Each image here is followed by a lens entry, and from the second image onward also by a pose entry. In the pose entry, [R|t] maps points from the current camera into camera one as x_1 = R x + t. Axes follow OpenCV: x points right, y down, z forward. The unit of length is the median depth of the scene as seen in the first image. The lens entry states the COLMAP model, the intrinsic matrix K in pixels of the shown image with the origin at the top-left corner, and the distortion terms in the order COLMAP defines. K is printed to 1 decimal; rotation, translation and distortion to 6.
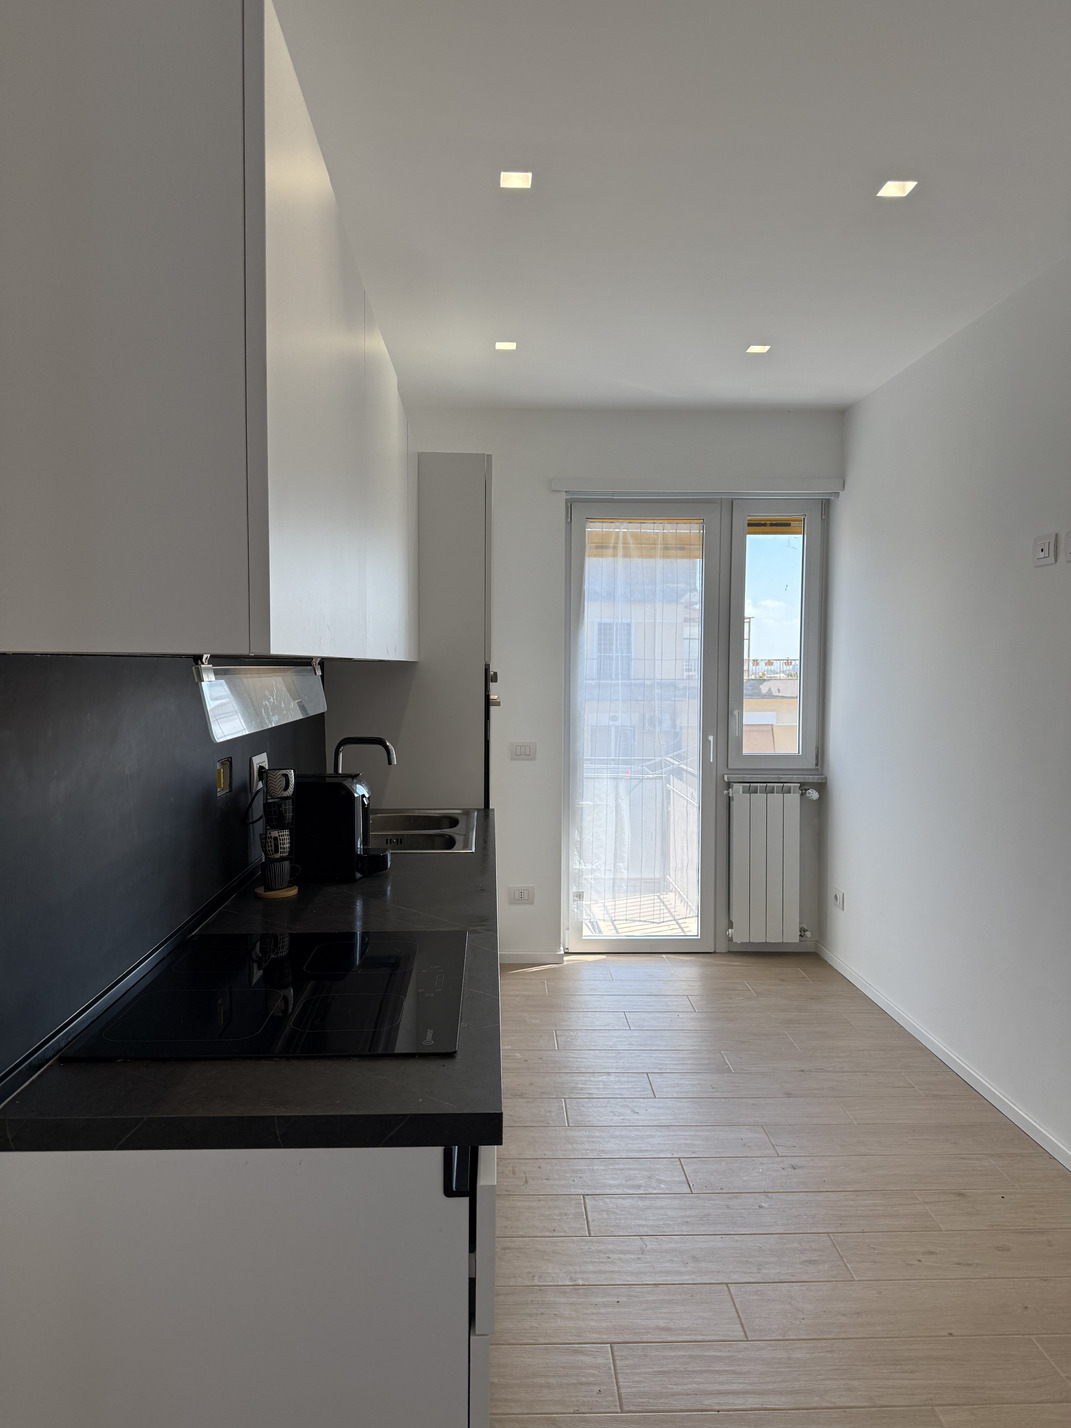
lens RADIAL K [[1015.2, 0, 496.2], [0, 1015.2, 723.7], [0, 0, 1]] dist [0.054950, -0.096005]
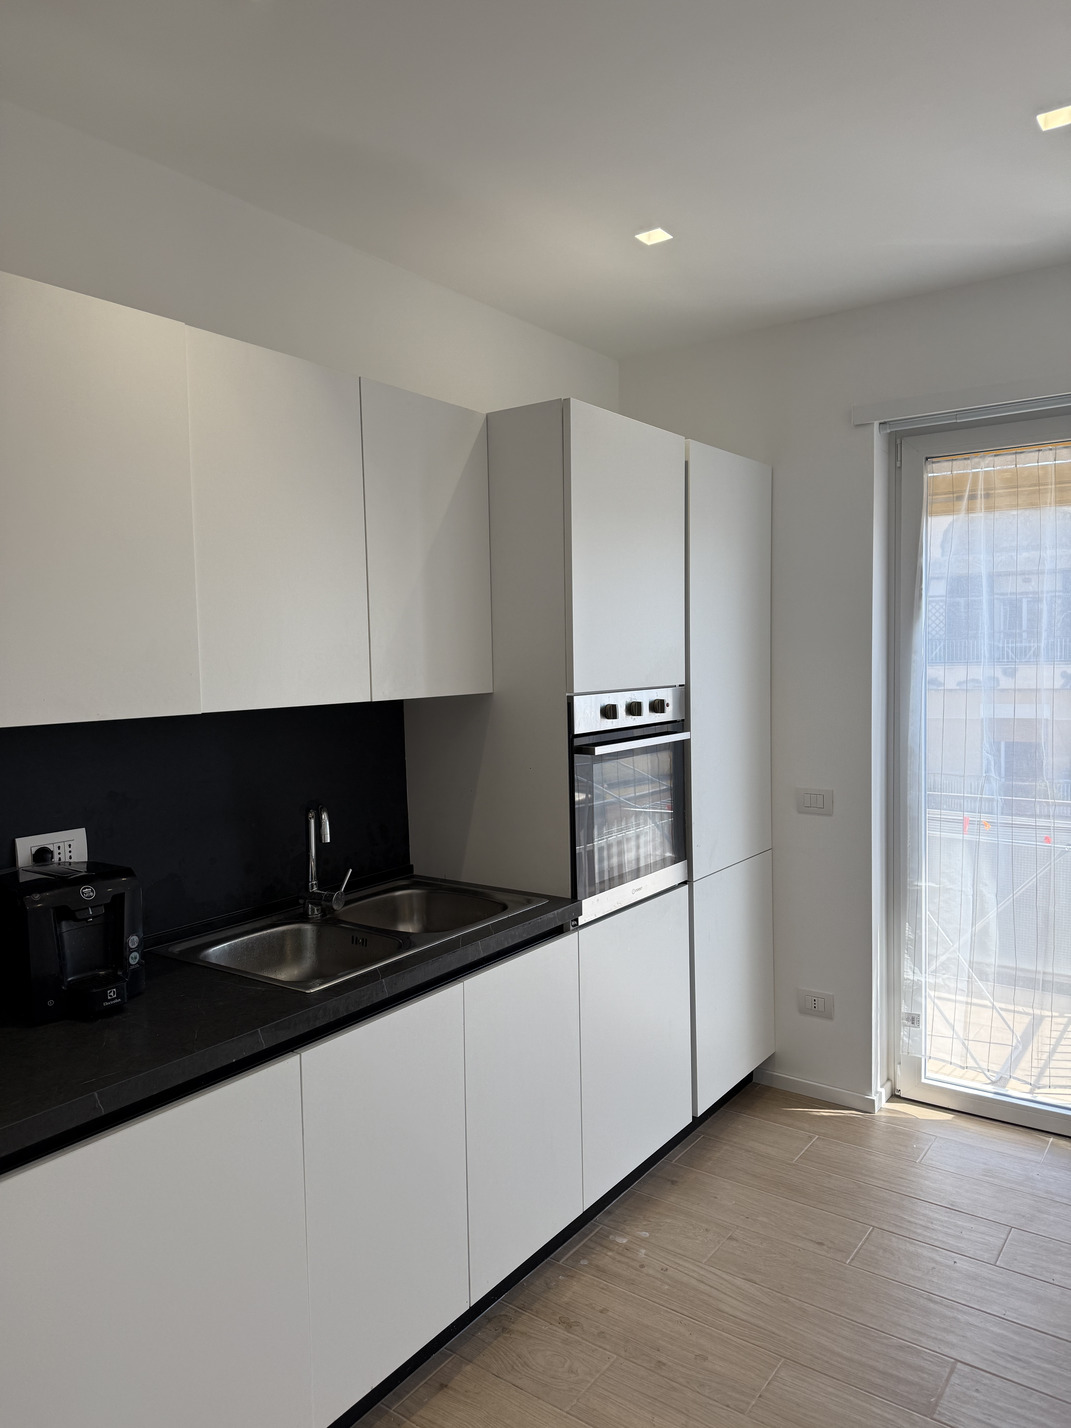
lens RADIAL K [[1015.2, 0, 534.4], [0, 1015.2, 712.4], [0, 0, 1]] dist [0.054950, -0.096005]
pose [[0.784295, 0.022533, -0.619978, 0.308523], [-0.011399, 0.999695, 0.021915, -0.048029], [0.620283, -0.010121, 0.784313, 0.319583]]
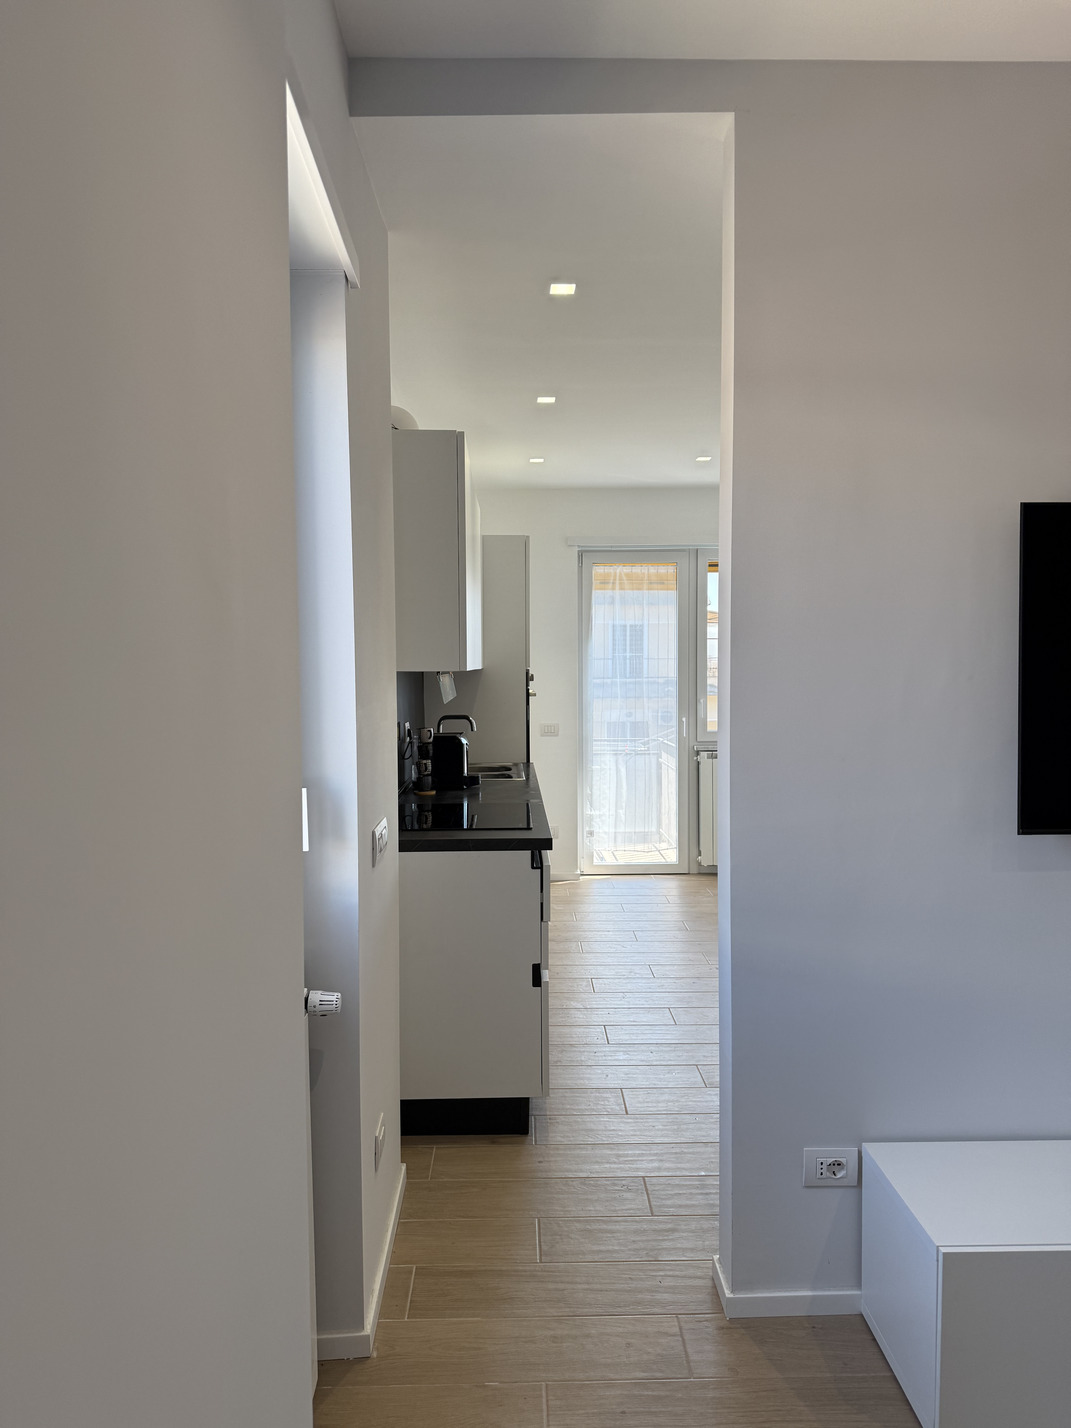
lens RADIAL K [[1015.2, 0, 498.4], [0, 1015.2, 730.8], [0, 0, 1]] dist [0.054950, -0.096005]
pose [[0.999813, -0.011279, -0.015689, -0.021763], [0.011394, 0.999909, 0.007288, 0.017202], [0.015606, -0.007465, 0.999850, -0.403022]]
